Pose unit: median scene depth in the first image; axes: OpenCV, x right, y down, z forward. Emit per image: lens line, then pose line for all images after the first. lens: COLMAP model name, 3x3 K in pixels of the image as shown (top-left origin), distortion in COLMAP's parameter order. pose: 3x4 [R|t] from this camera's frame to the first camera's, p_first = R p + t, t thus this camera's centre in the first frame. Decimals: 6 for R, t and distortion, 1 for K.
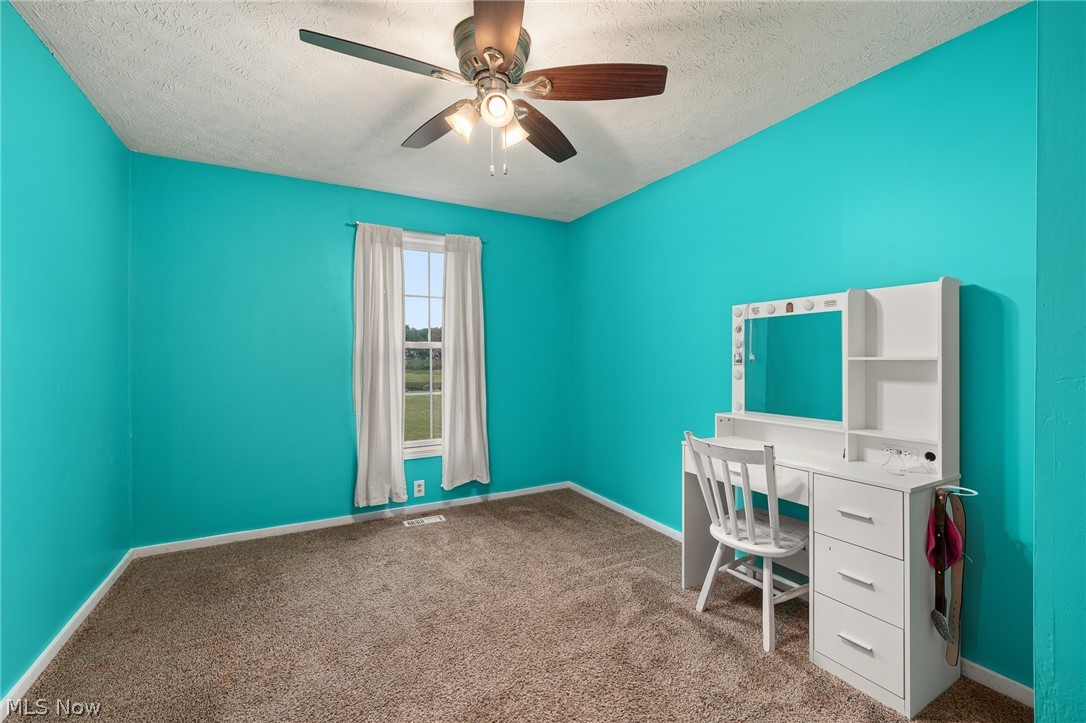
lens RADIAL K [[464.4, 0, 541.8], [0, 464.4, 358.5], [0, 0, 1]] dist [0.000443, 0.000498]
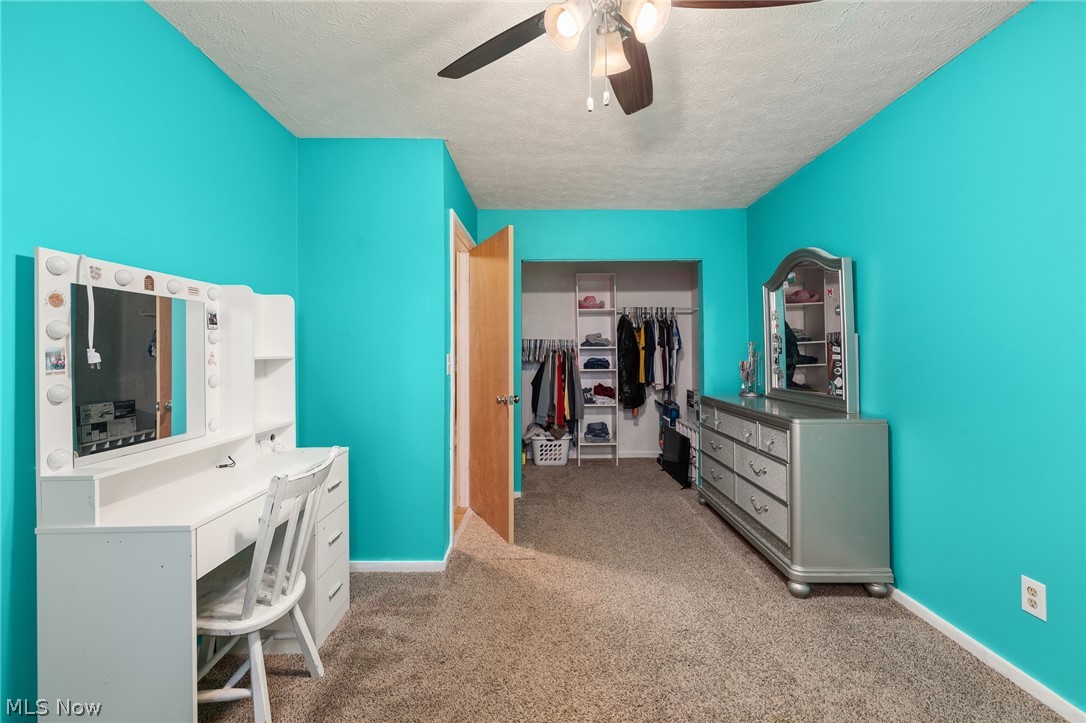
lens RADIAL K [[464.4, 0, 542.9], [0, 464.4, 355.2], [0, 0, 1]] dist [0.000443, 0.000498]
pose [[-0.872324, 0.008041, 0.488862, -0.262744], [0.011473, 0.999926, 0.004024, -0.002080], [-0.488794, 0.009119, -0.872352, 1.199611]]
